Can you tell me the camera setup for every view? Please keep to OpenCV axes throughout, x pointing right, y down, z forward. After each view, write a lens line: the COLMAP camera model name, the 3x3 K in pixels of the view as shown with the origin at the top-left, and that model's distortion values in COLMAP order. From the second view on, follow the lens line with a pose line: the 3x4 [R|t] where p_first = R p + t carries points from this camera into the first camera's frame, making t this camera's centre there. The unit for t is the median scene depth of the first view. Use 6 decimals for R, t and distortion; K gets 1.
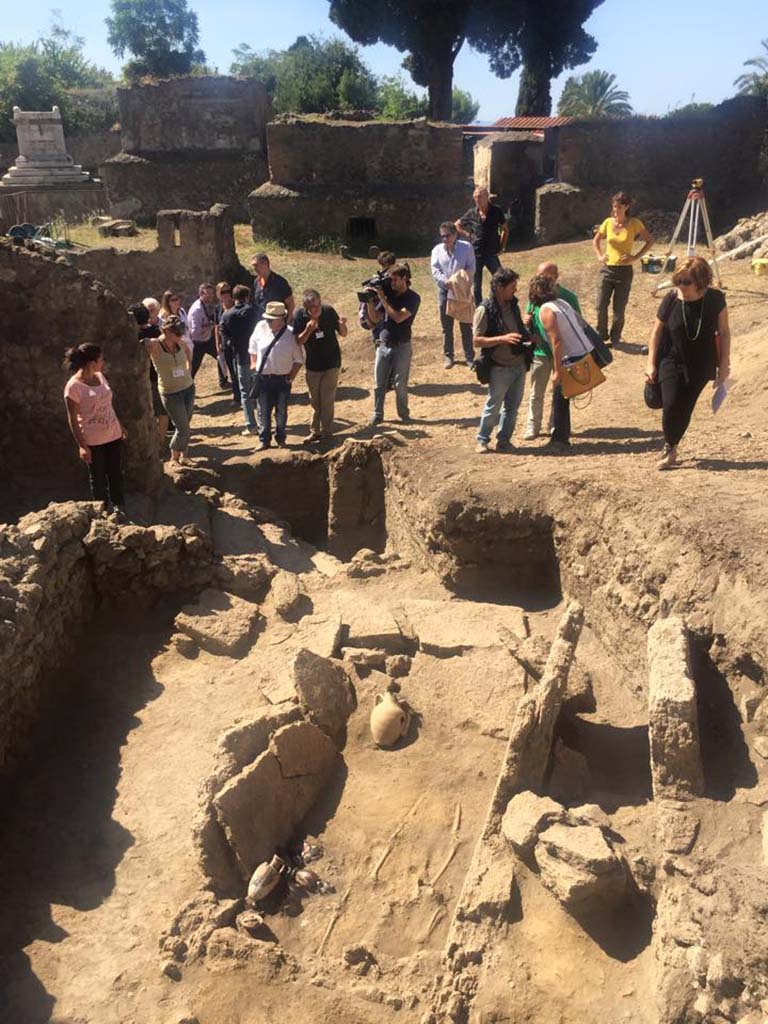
lens RADIAL K [[877.8, 0, 388.5], [0, 877.8, 517.9], [0, 0, 1]] dist [0.040594, 0.004808]
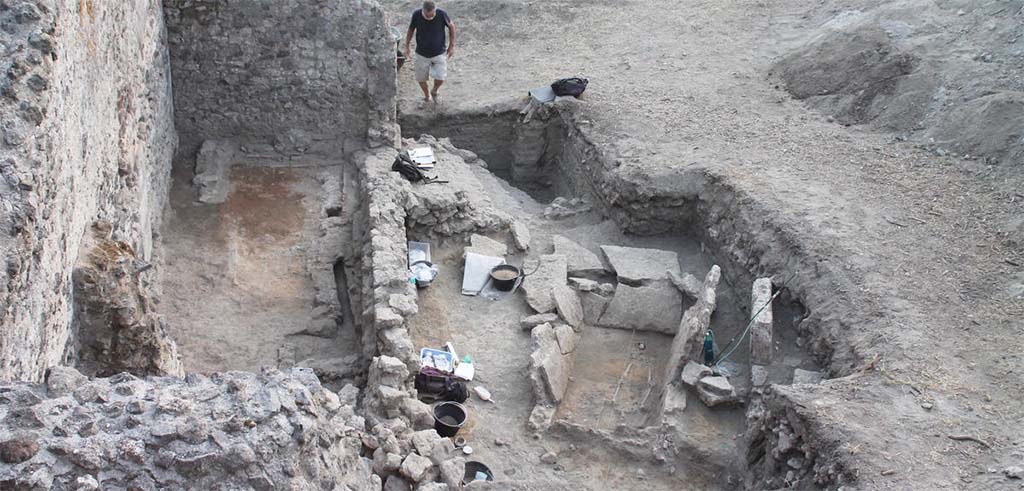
lens RADIAL K [[1366.4, 0, 512.3], [0, 1366.4, 245.3], [0, 0, 1]] dist [-0.022086, 0.000000]
pose [[0.991487, 0.013418, 0.129509, -0.559499], [-0.041391, 0.975558, 0.215807, -0.521934], [-0.123448, -0.219330, 0.967809, -1.647221]]
